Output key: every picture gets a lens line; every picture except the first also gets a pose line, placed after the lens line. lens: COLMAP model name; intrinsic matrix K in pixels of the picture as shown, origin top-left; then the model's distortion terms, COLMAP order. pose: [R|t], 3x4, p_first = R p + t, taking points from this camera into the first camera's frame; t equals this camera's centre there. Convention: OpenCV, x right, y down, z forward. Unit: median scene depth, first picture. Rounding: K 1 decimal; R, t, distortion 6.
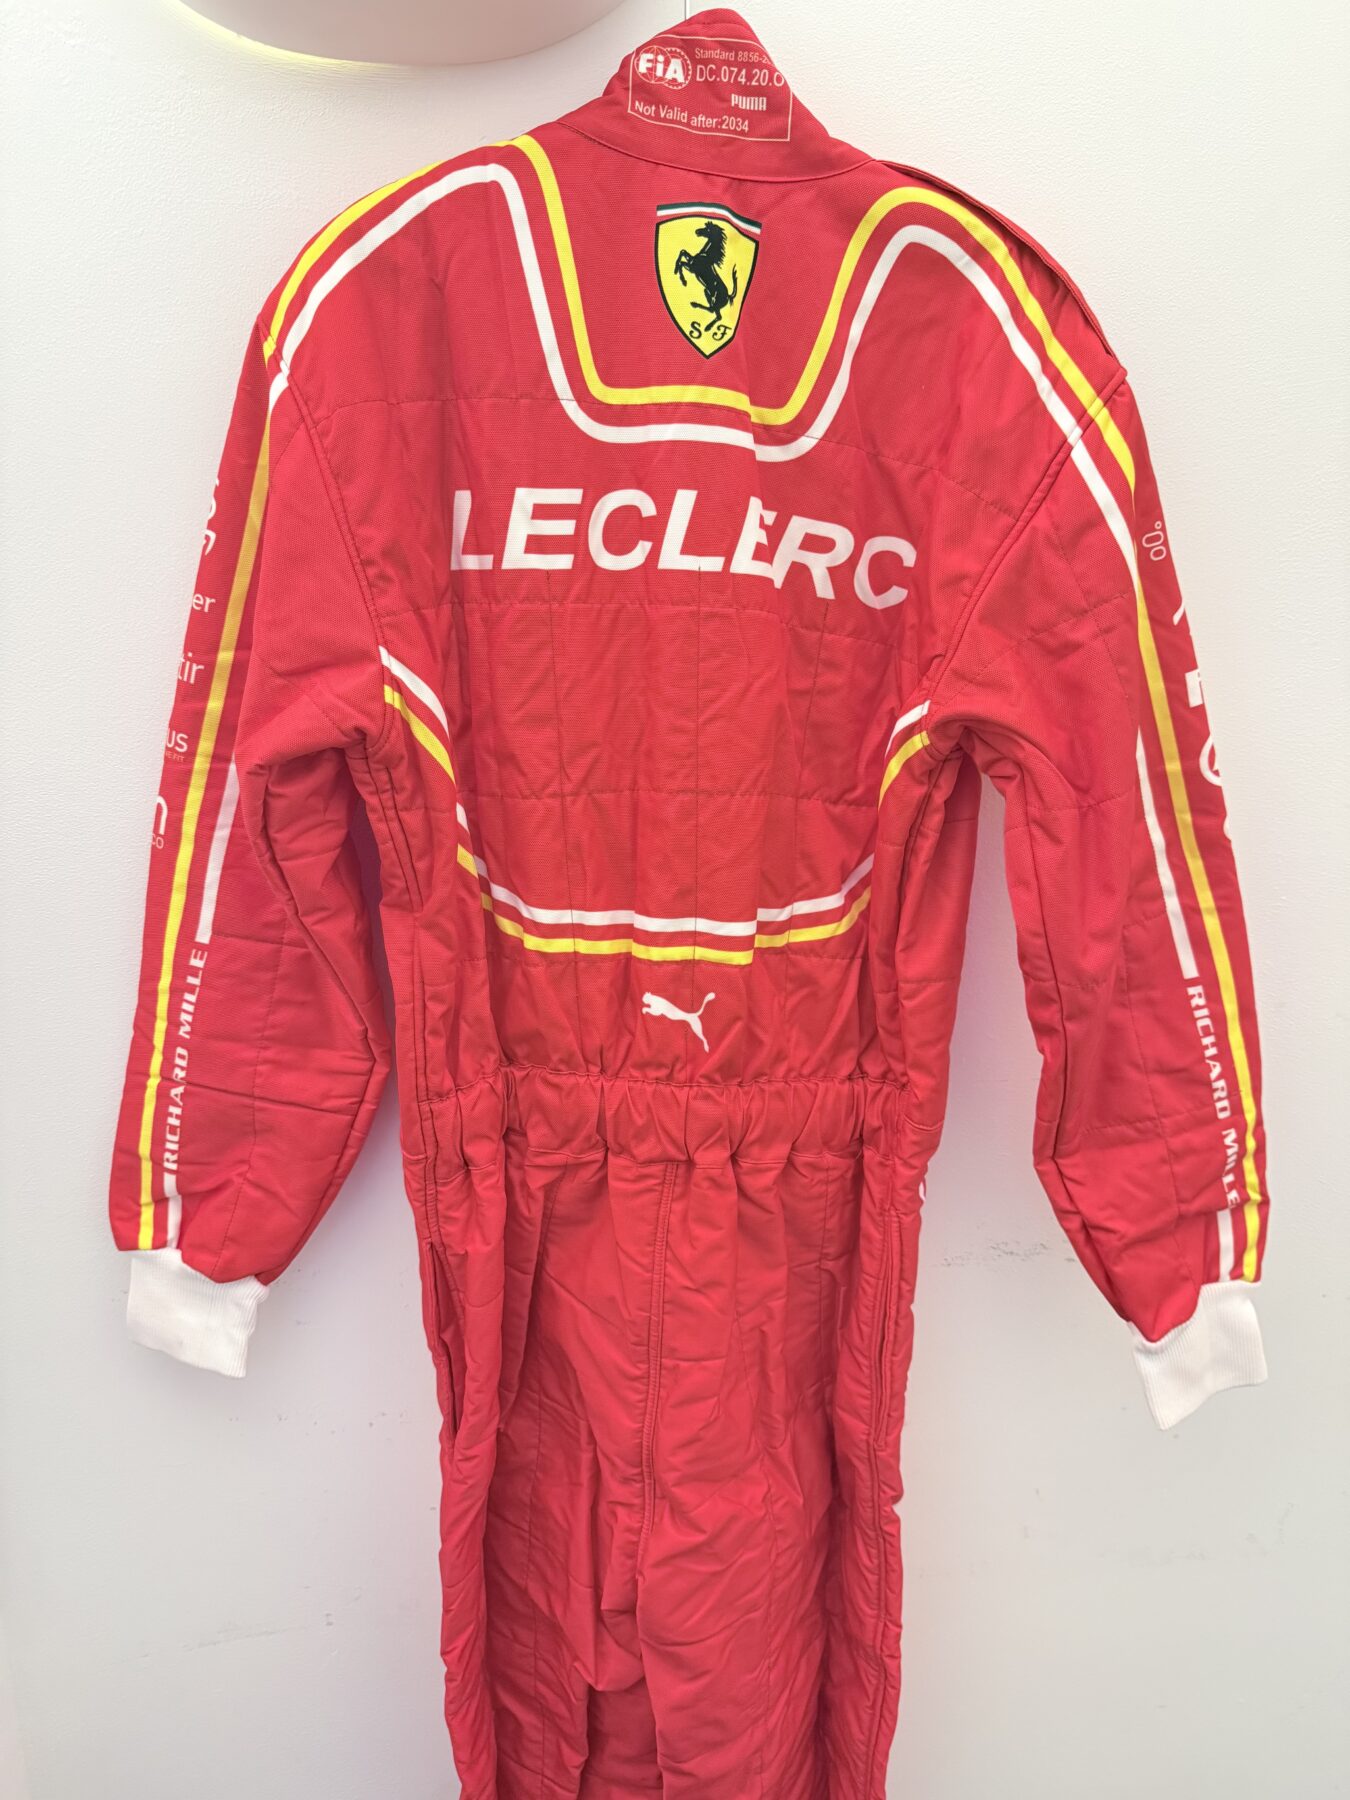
lens RADIAL K [[1243.5, 0, 677.2], [0, 1243.5, 897.1], [0, 0, 1]] dist [0.101904, -0.210776]
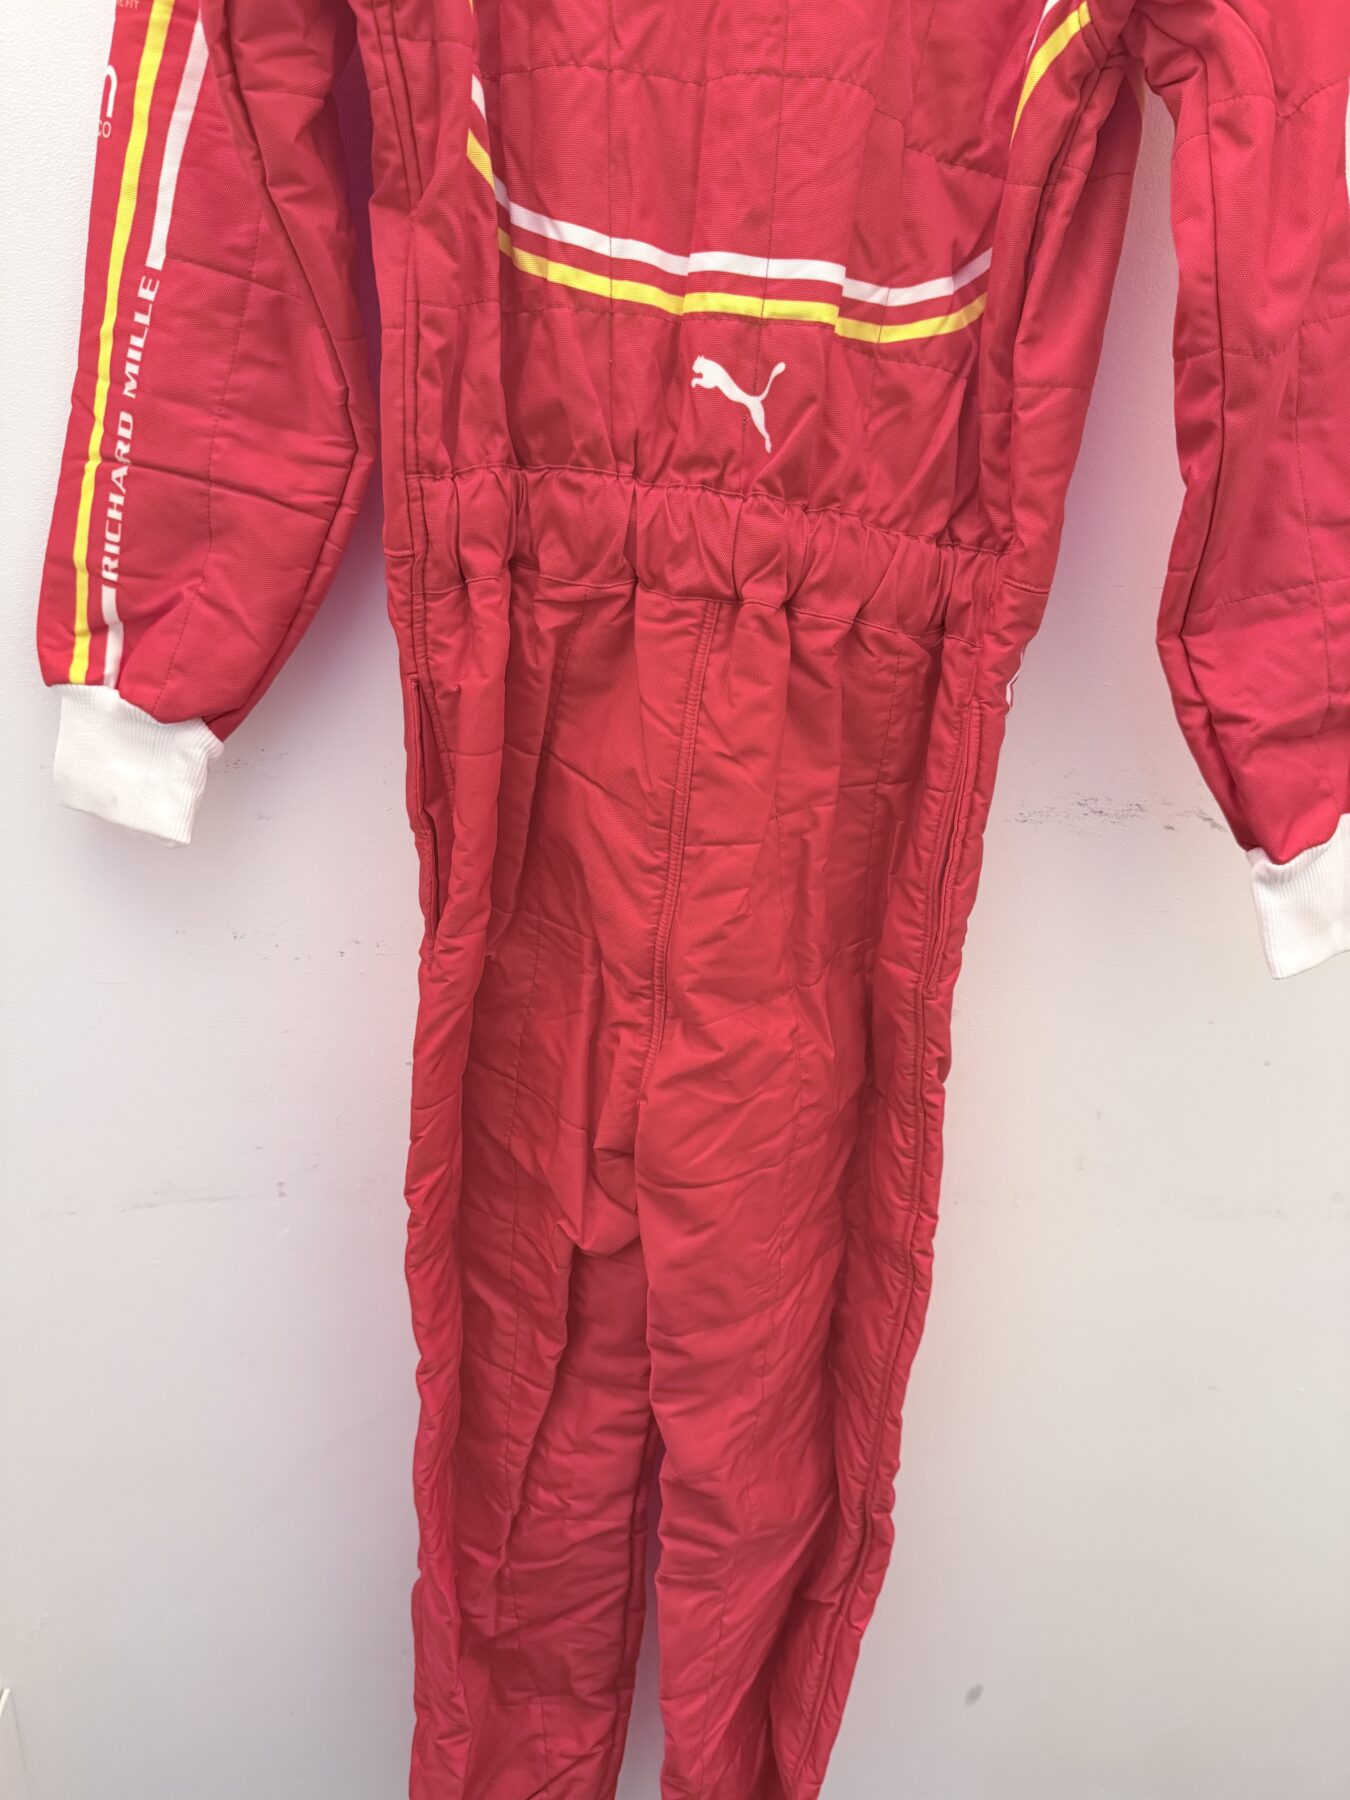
lens RADIAL K [[1225.8, 0, 685.2], [0, 1225.8, 899.9], [0, 0, 1]] dist [0.053349, -0.118128]
pose [[0.997431, 0.070341, -0.013522, 0.001583], [-0.068949, 0.994007, 0.084827, 0.332637], [0.019408, -0.083677, 0.996304, 0.180466]]
